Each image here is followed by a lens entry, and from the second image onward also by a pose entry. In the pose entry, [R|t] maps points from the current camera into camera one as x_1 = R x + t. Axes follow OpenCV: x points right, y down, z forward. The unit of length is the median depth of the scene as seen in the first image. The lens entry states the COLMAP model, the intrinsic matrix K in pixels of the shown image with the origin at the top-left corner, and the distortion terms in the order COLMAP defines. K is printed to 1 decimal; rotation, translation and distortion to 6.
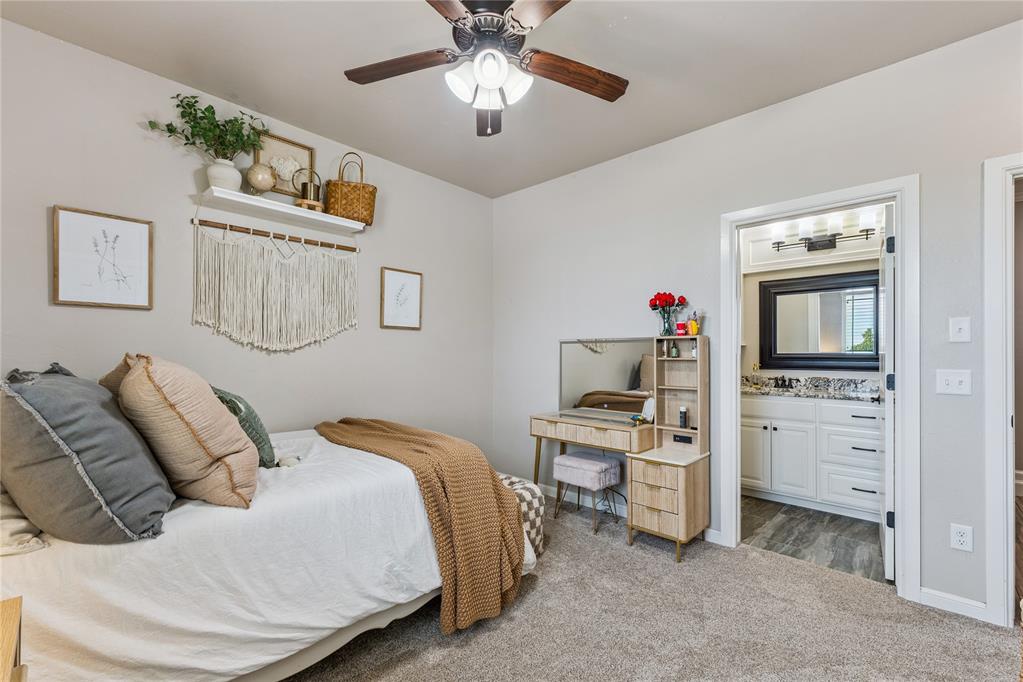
lens RADIAL K [[446.8, 0, 510.3], [0, 446.8, 343.7], [0, 0, 1]] dist [0.000401, -0.000126]
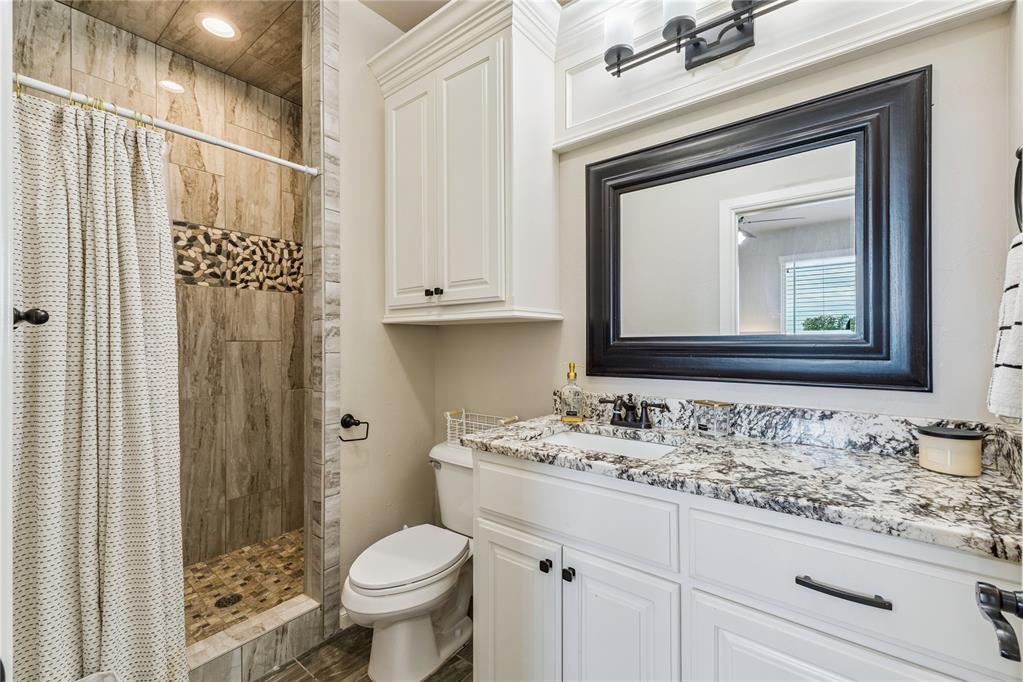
lens RADIAL K [[446.8, 0, 516.9], [0, 446.8, 341.6], [0, 0, 1]] dist [0.000401, -0.000126]
pose [[0.995004, -0.008315, 0.099490, 0.476338], [0.007087, 0.999894, 0.012690, 0.019852], [-0.099585, -0.011921, 0.994958, 0.625743]]
